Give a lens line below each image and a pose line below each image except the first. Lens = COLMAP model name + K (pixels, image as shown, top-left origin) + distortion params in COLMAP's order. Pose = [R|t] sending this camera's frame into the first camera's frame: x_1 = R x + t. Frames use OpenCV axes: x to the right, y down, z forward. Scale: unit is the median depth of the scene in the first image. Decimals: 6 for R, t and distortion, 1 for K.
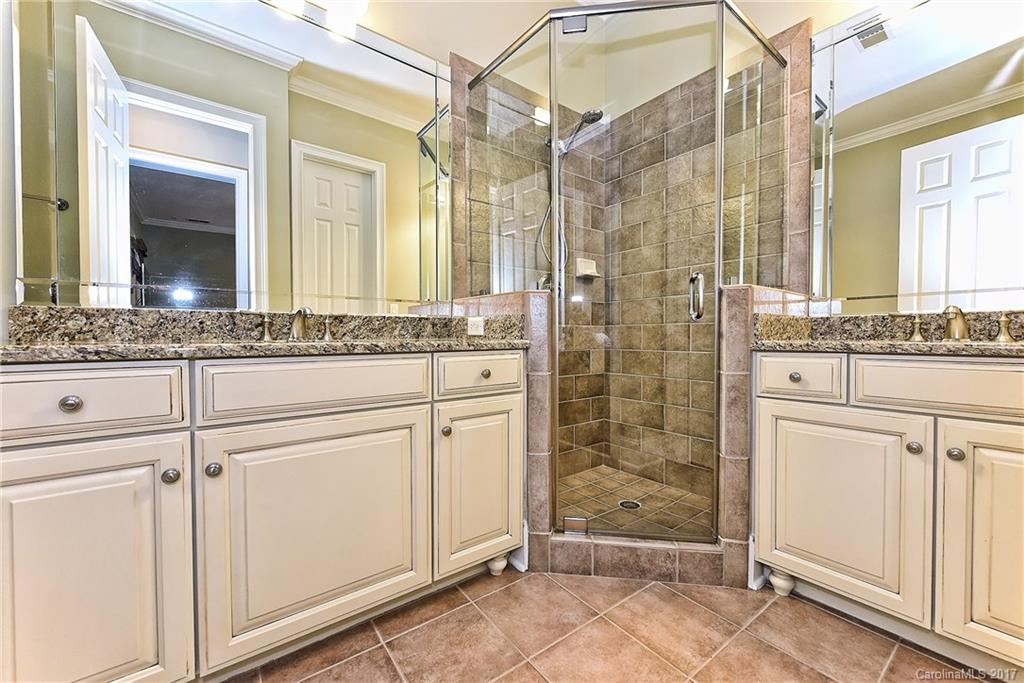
lens RADIAL K [[410.9, 0, 510.7], [0, 410.9, 343.9], [0, 0, 1]] dist [0.005652, -0.000494]
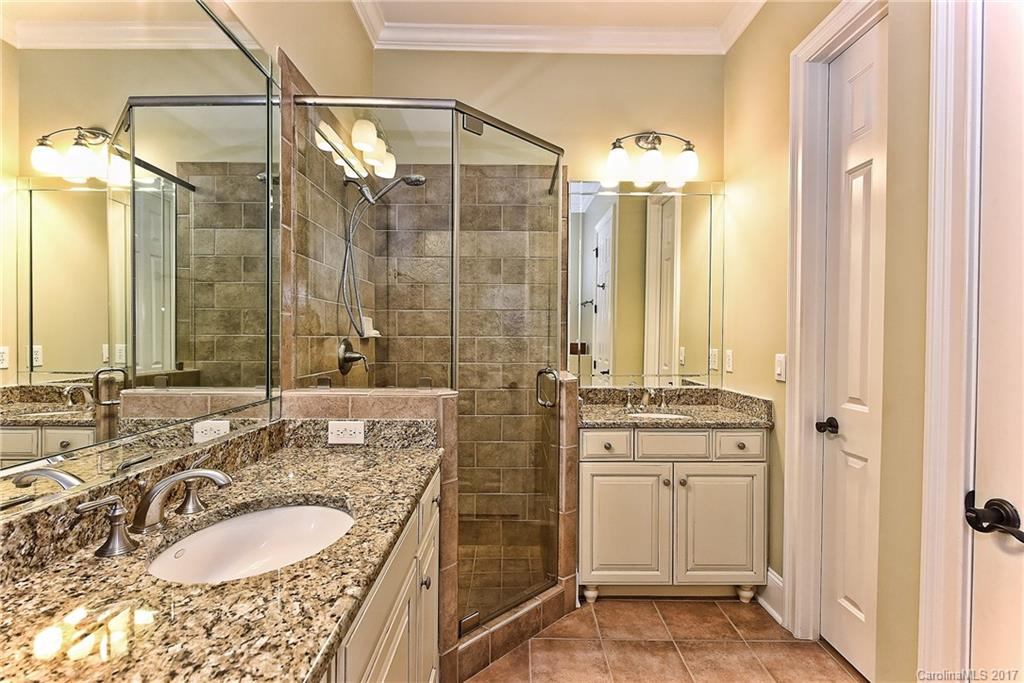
lens RADIAL K [[483.3, 0, 514.8], [0, 483.3, 340.0], [0, 0, 1]] dist [-0.003473, -0.000358]
pose [[0.596258, -0.003837, 0.802784, -0.777644], [0.007278, 0.999973, -0.000626, -0.265565], [-0.802760, 0.006216, 0.596270, 0.234454]]
